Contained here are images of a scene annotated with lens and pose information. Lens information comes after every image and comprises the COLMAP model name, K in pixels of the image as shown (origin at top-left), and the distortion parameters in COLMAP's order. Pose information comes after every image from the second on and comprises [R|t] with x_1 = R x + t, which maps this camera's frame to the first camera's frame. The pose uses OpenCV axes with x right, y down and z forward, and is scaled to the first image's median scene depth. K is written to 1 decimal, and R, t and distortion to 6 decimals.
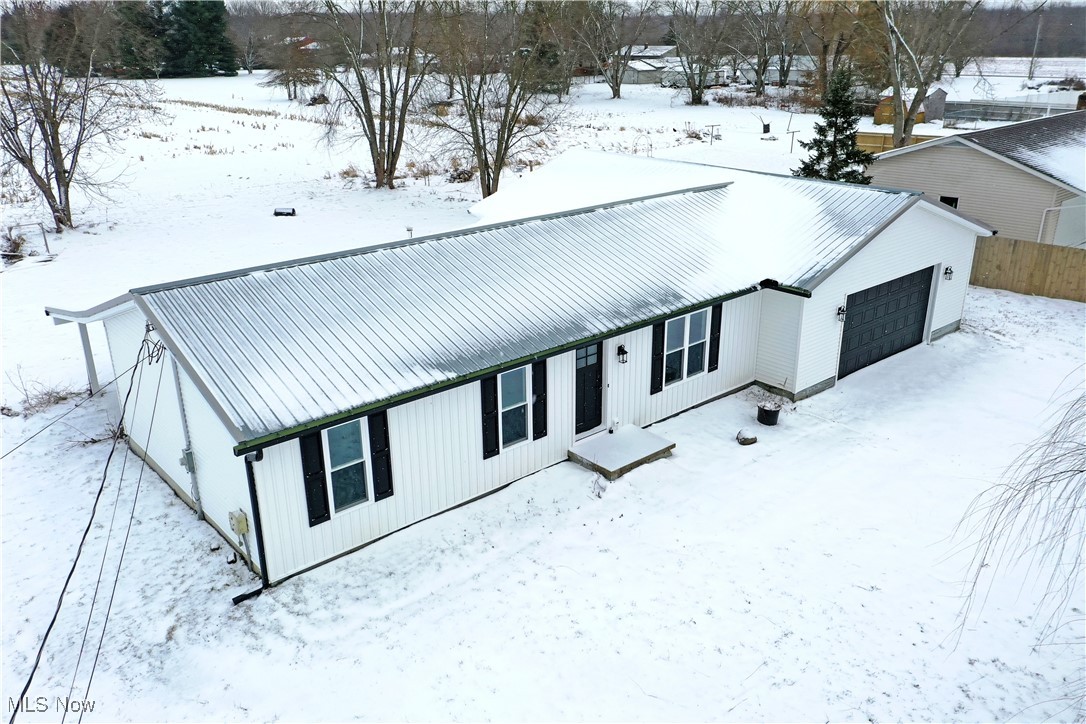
lens RADIAL K [[848.2, 0, 543.0], [0, 848.2, 362.0], [0, 0, 1]] dist [0.010427, 0.006895]
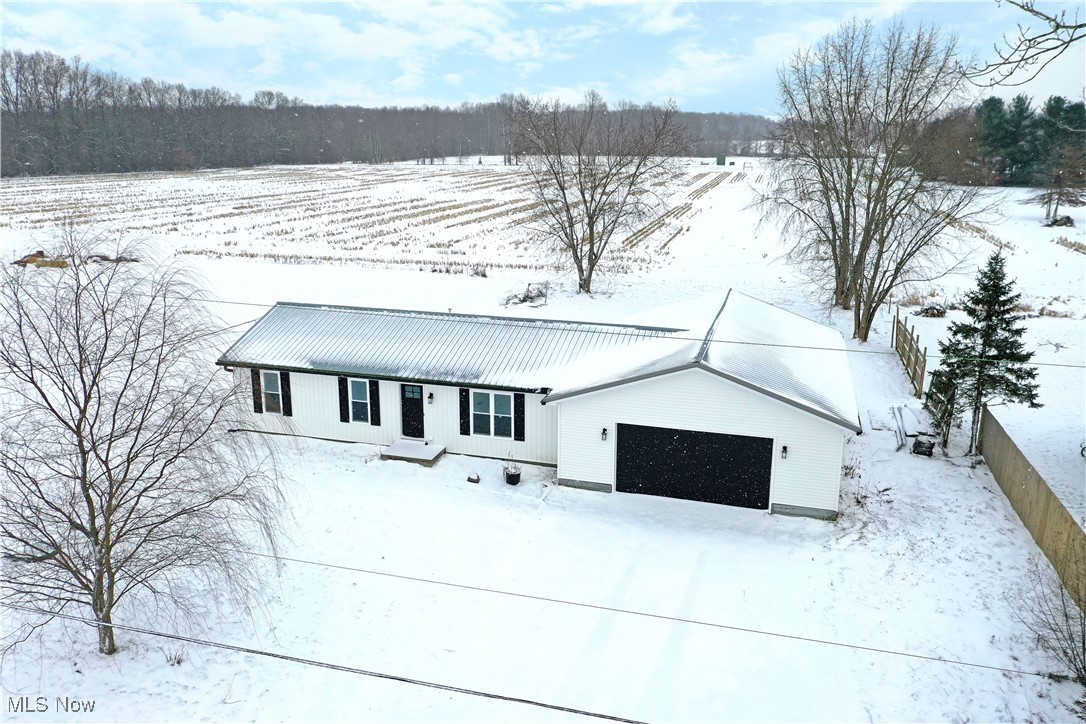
lens RADIAL K [[848.2, 0, 543.0], [0, 848.2, 362.0], [0, 0, 1]] dist [0.010427, 0.006895]
pose [[0.552190, 0.214147, -0.805746, 1.394780], [-0.322381, 0.946118, 0.030521, -0.177408], [0.768867, 0.242904, 0.591474, 0.171880]]
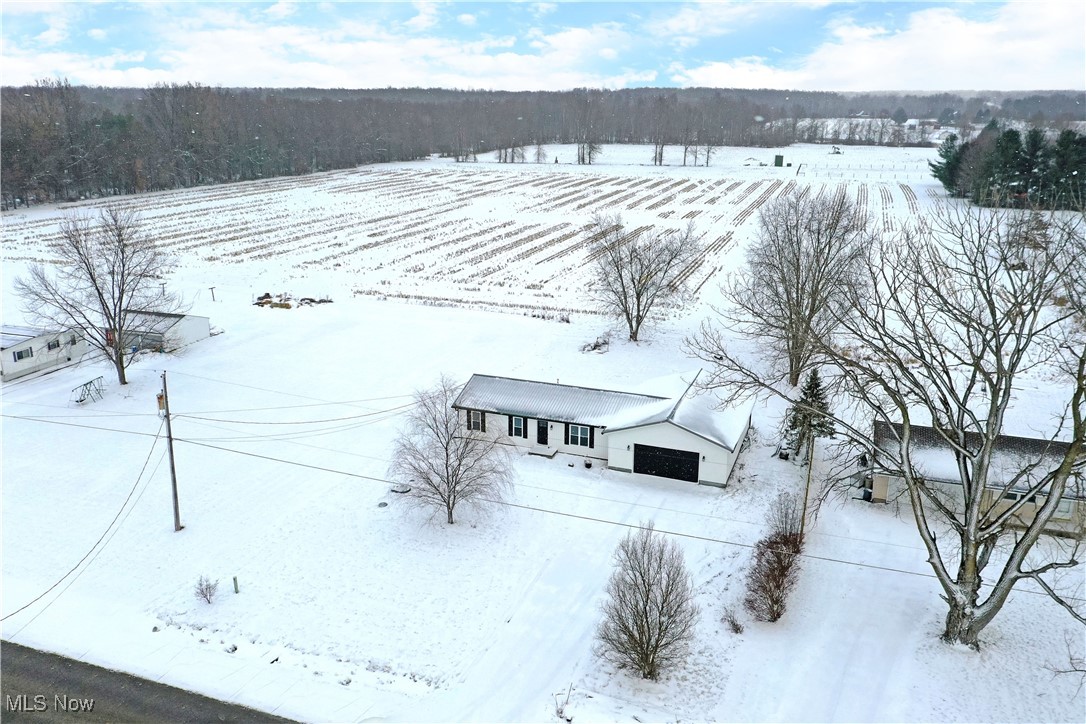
lens RADIAL K [[848.2, 0, 543.0], [0, 848.2, 362.0], [0, 0, 1]] dist [0.010427, 0.006895]
pose [[0.481931, 0.256358, -0.837868, 2.786008], [-0.335793, 0.937271, 0.093628, -0.546963], [0.809312, 0.236228, 0.537784, -0.948914]]
